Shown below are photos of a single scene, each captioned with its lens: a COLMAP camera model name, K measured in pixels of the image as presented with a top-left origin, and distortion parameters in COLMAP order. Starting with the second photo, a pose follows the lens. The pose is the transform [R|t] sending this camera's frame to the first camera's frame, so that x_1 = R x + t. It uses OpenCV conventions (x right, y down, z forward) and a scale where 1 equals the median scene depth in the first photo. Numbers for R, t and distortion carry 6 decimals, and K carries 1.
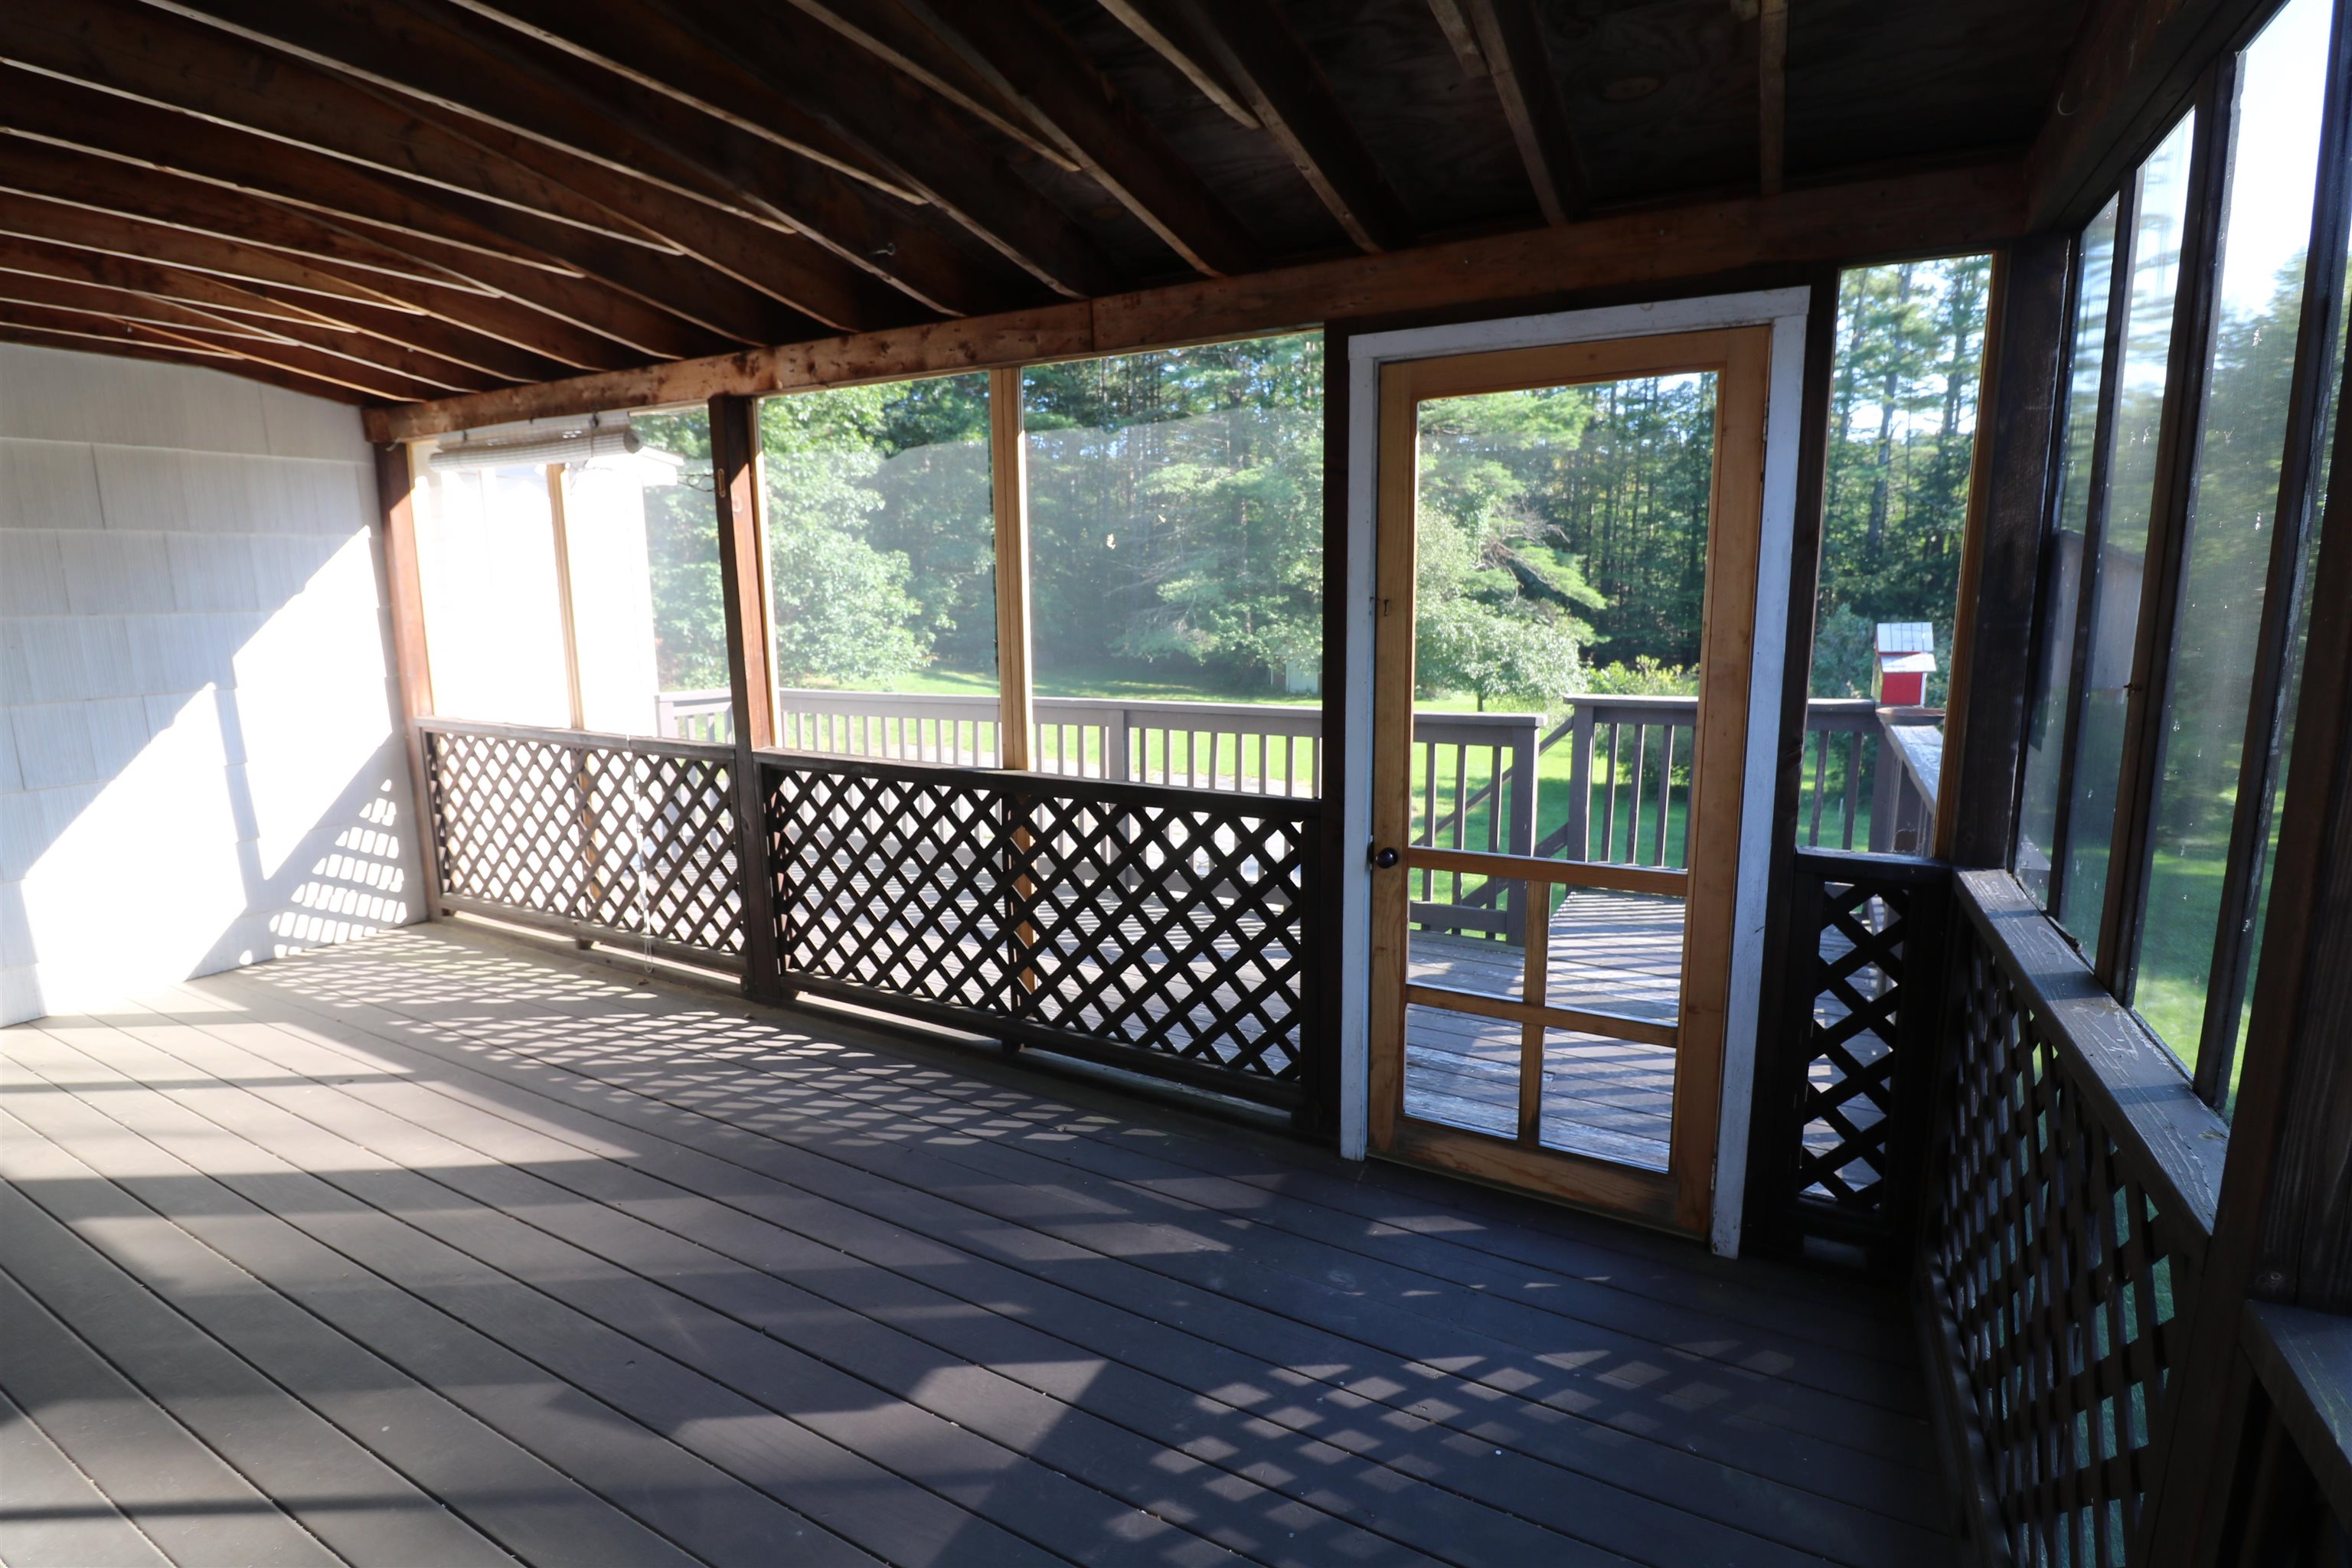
lens RADIAL K [[1082.2, 0, 1165.6], [0, 1082.2, 775.6], [0, 0, 1]] dist [-0.011592, -0.006860]
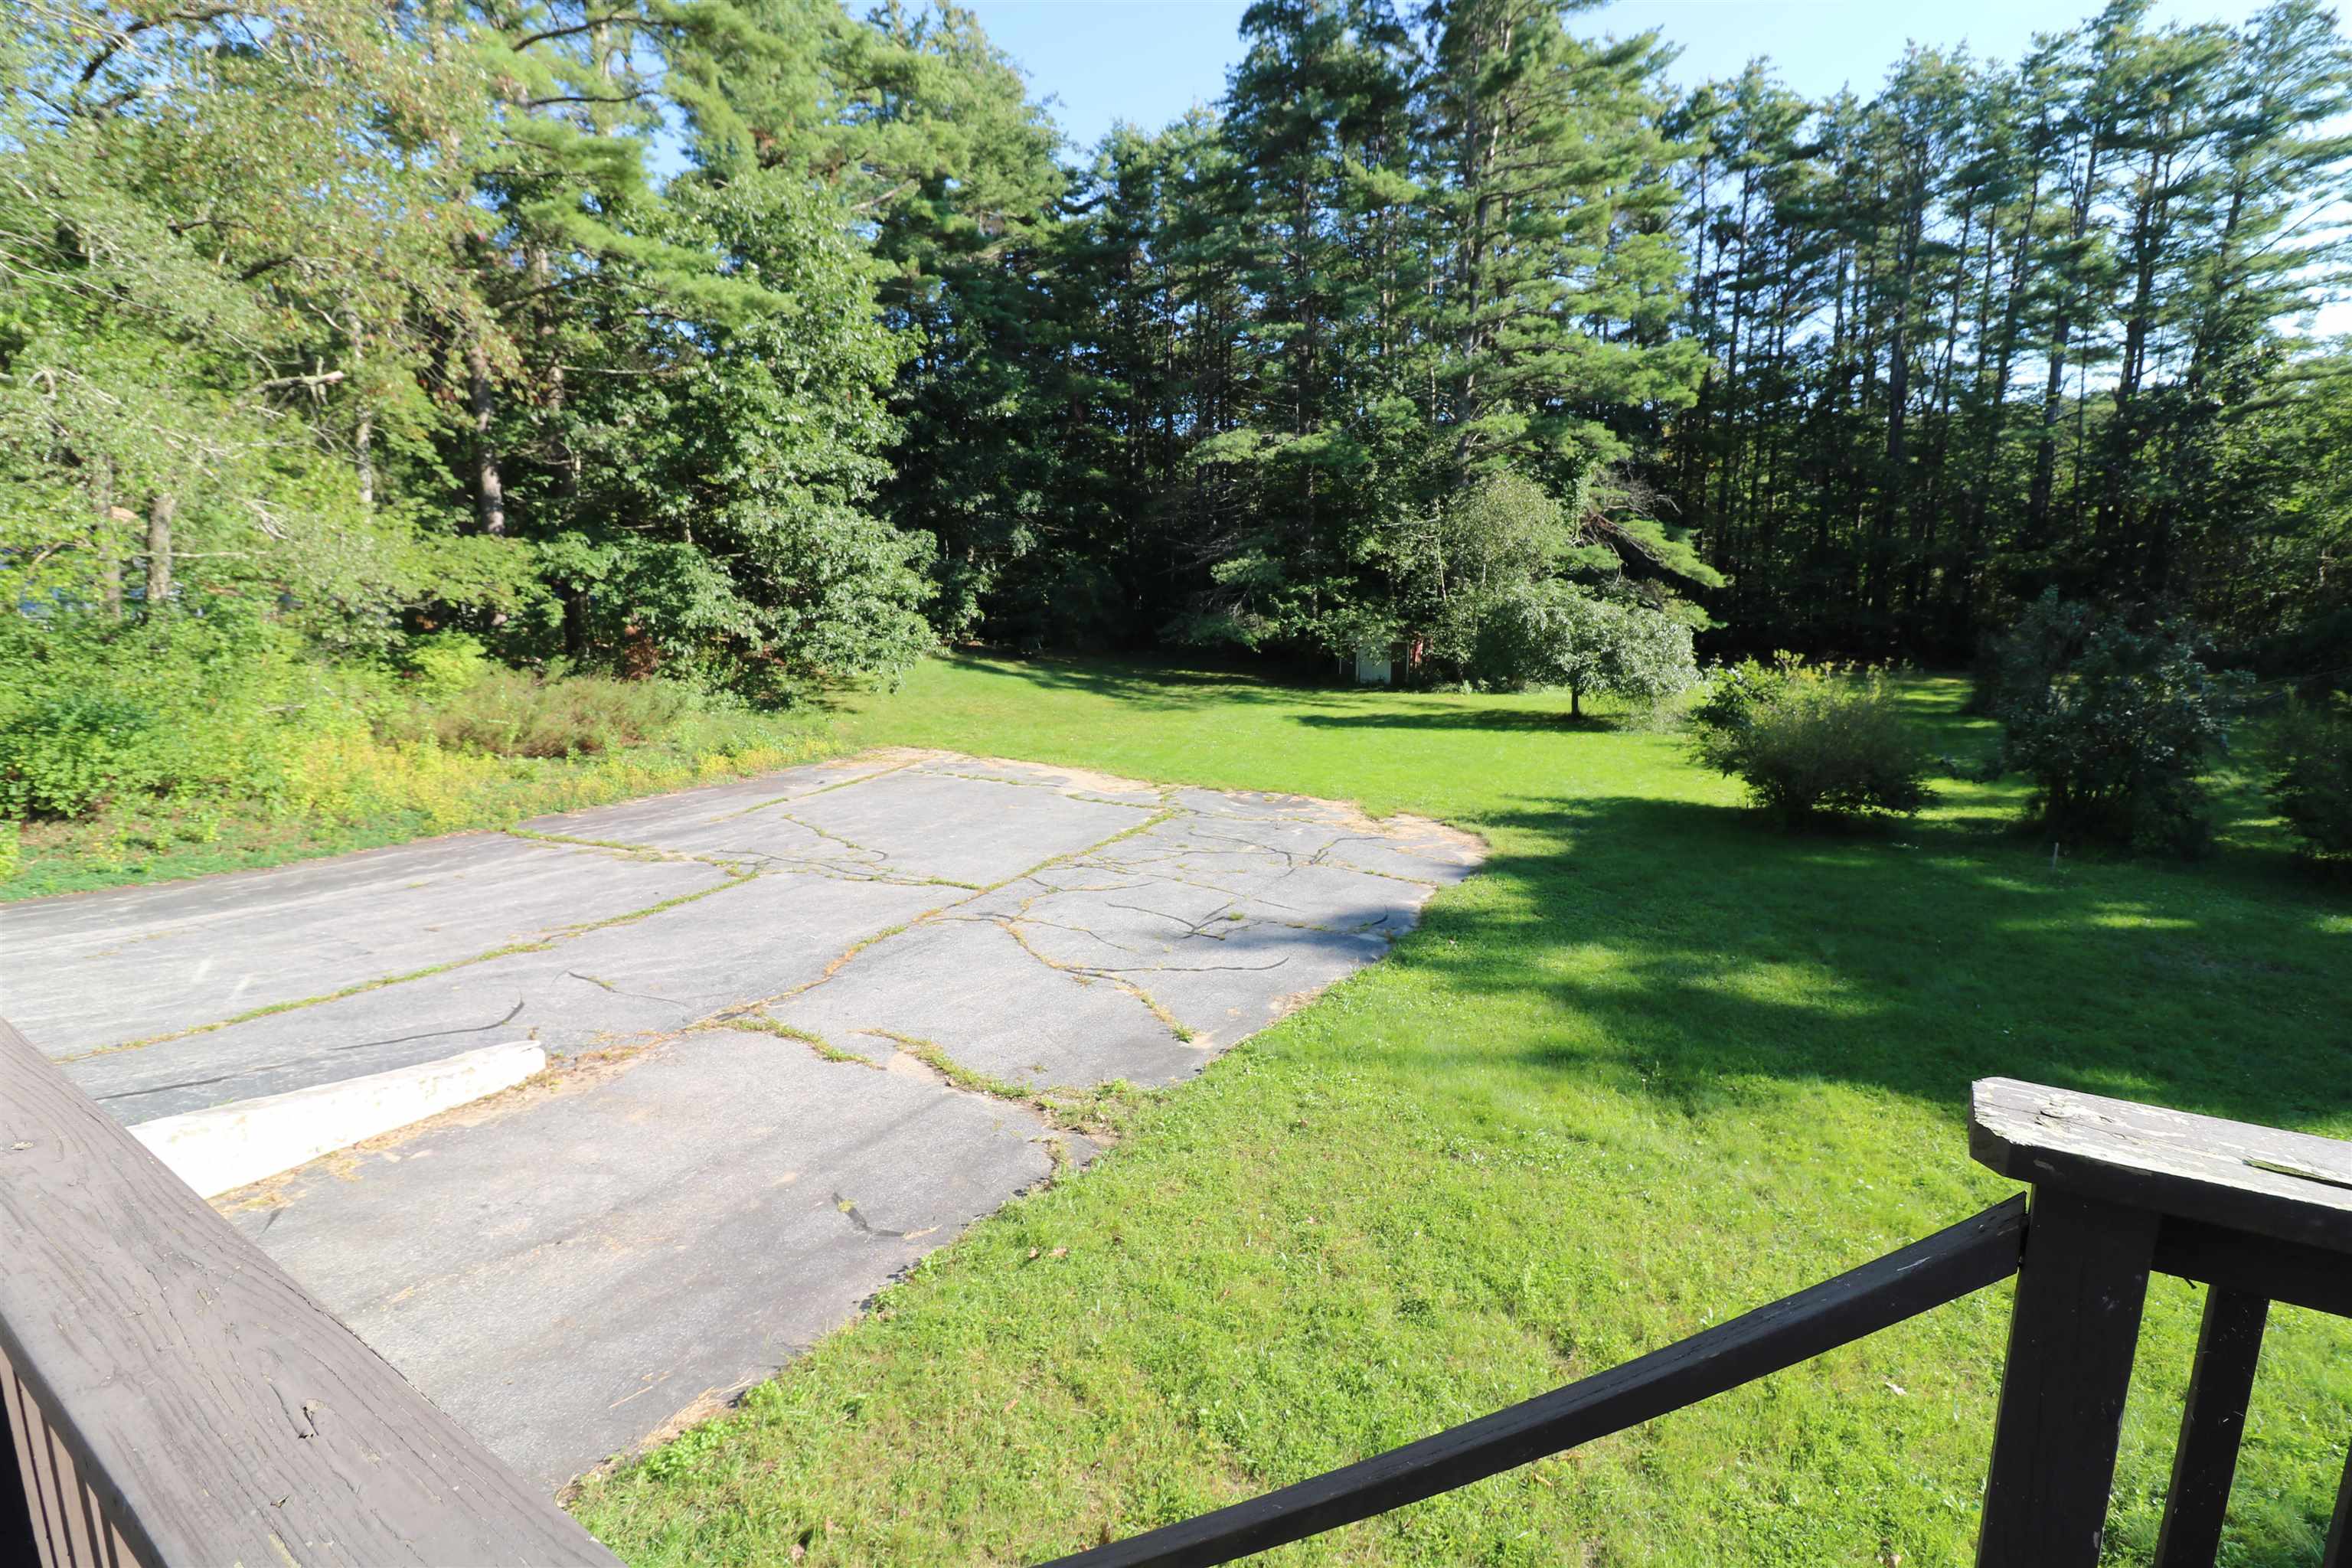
lens RADIAL K [[1082.2, 0, 1166.1], [0, 1082.2, 775.4], [0, 0, 1]] dist [-0.011592, -0.006860]
pose [[0.996816, 0.010892, -0.078991, 0.028218], [-0.009584, 0.999811, 0.016924, -0.015180], [0.079161, -0.016113, 0.996732, 0.092916]]
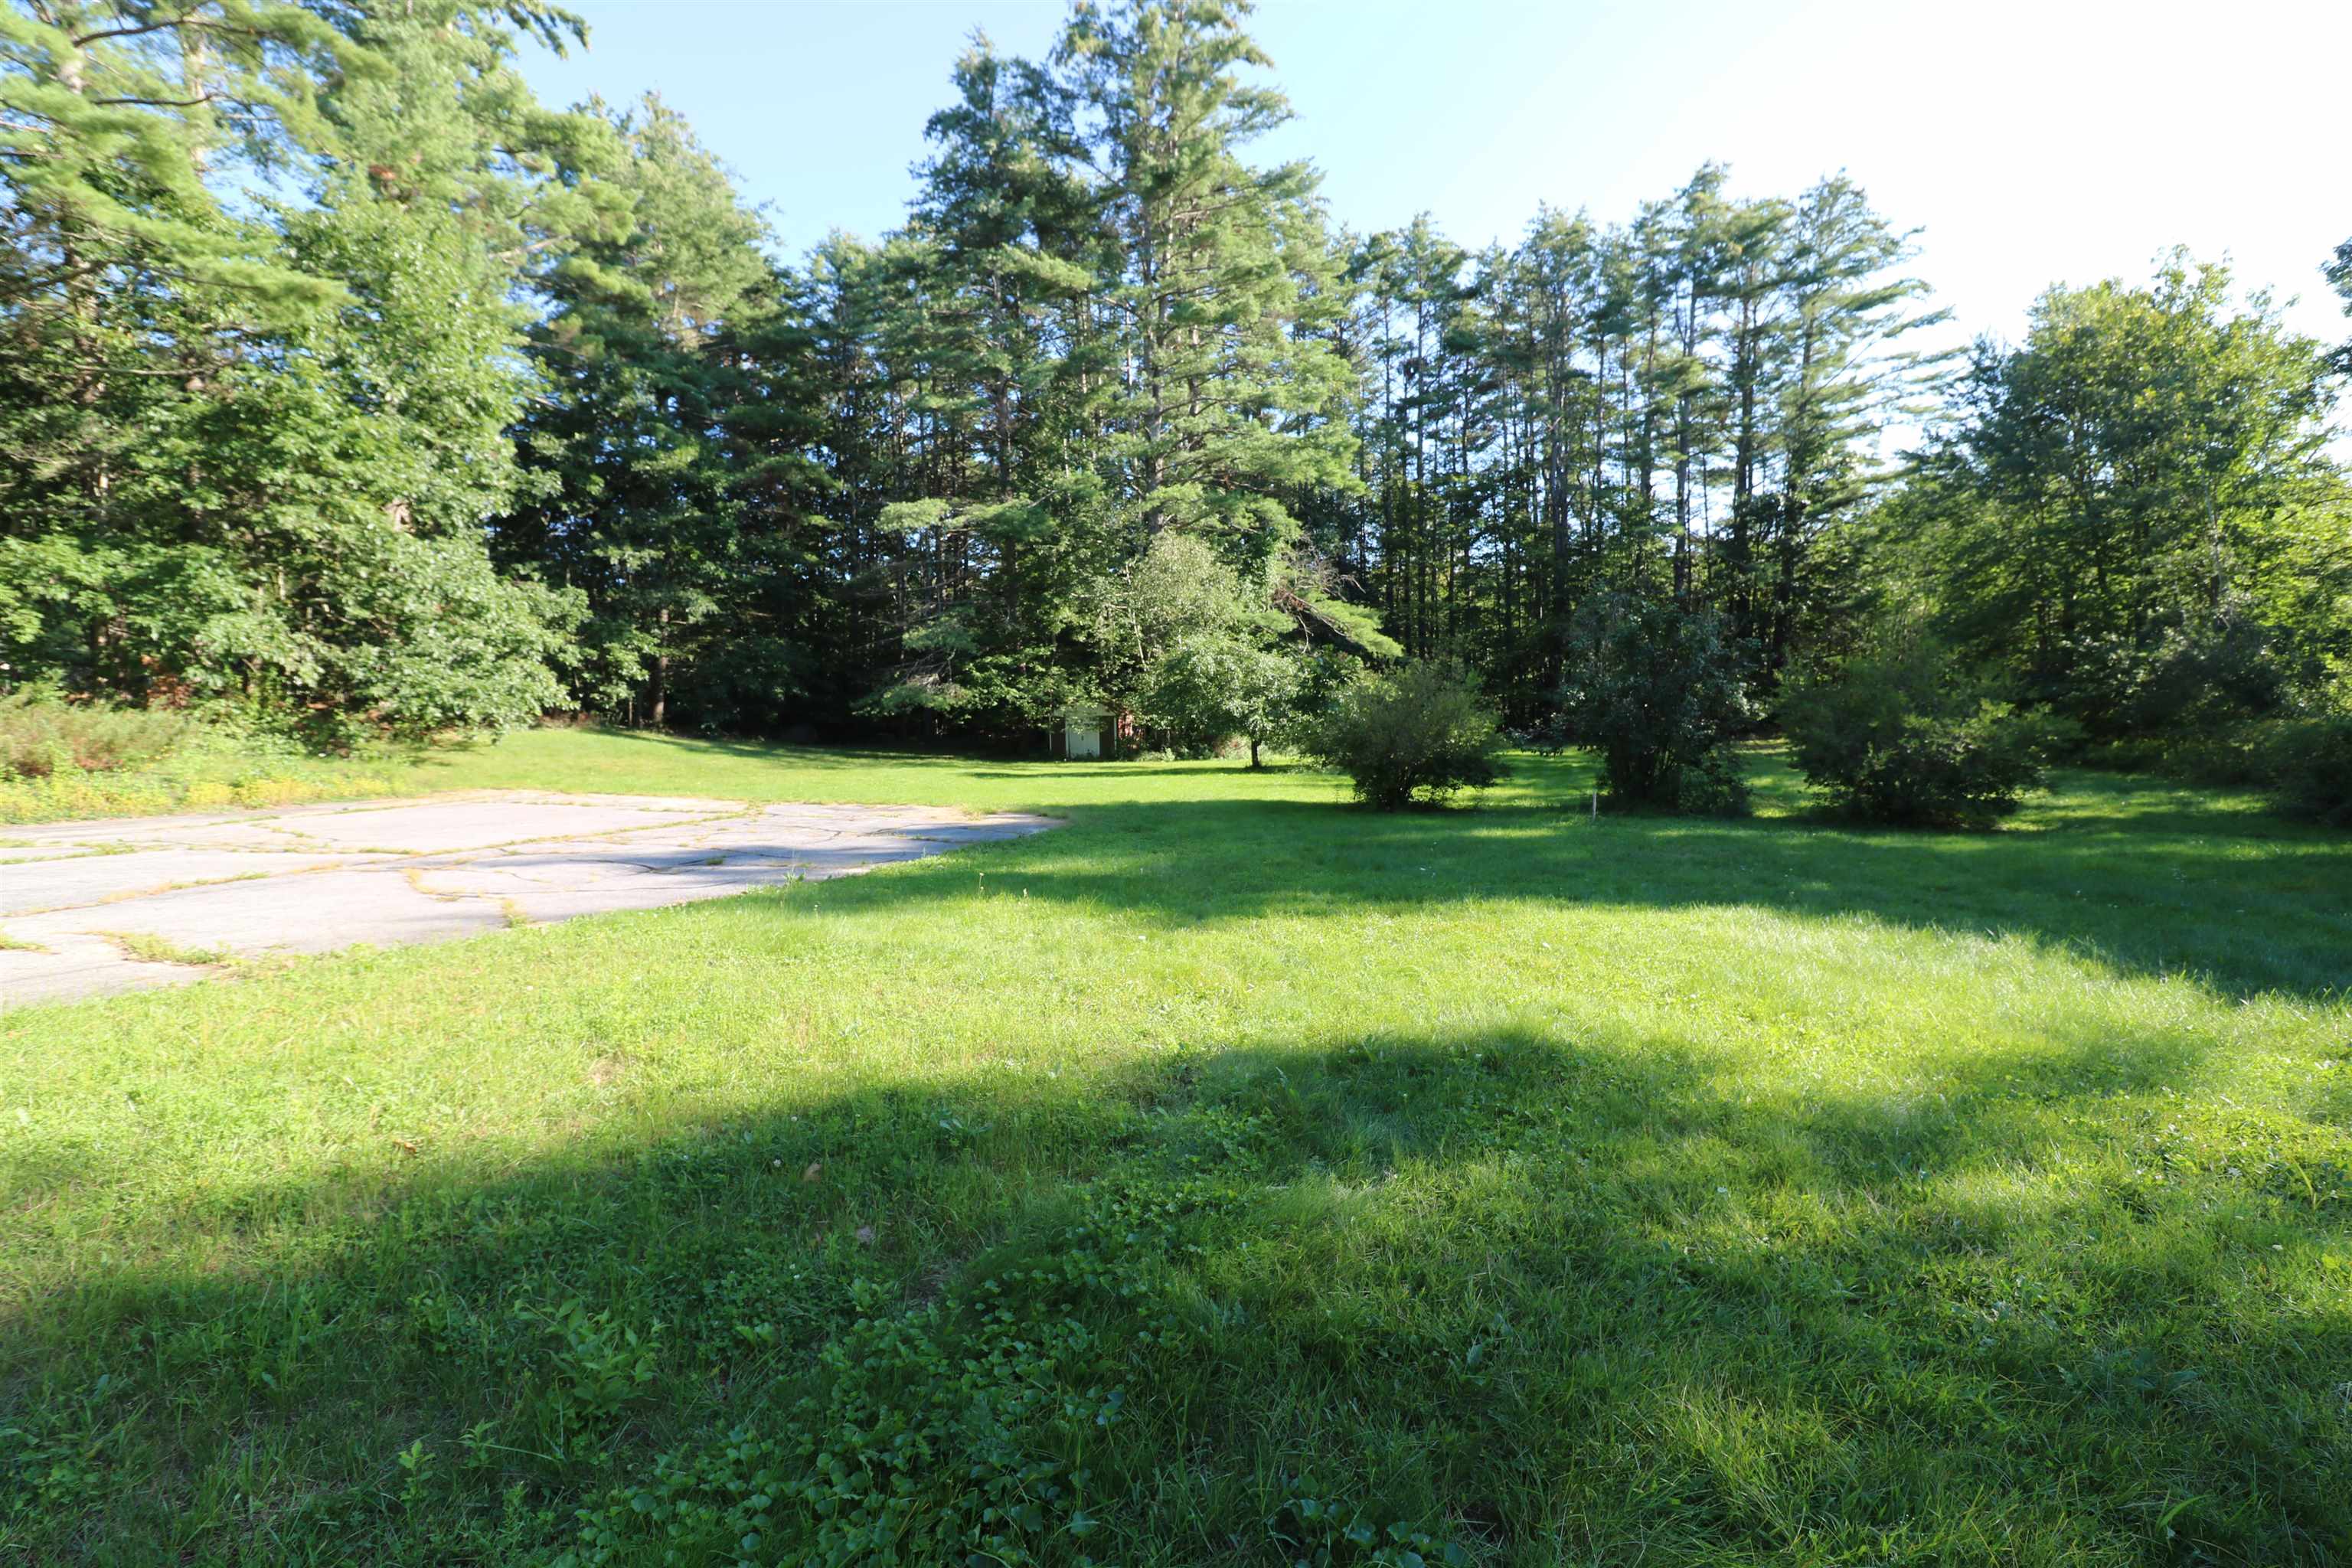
lens RADIAL K [[1082.2, 0, 1177.8], [0, 1082.2, 781.4], [0, 0, 1]] dist [-0.011592, -0.006860]
pose [[0.993574, -0.021491, 0.111123, 0.114347], [0.033260, 0.993898, -0.105166, 0.043438], [-0.108185, 0.108186, 0.988227, 0.118054]]
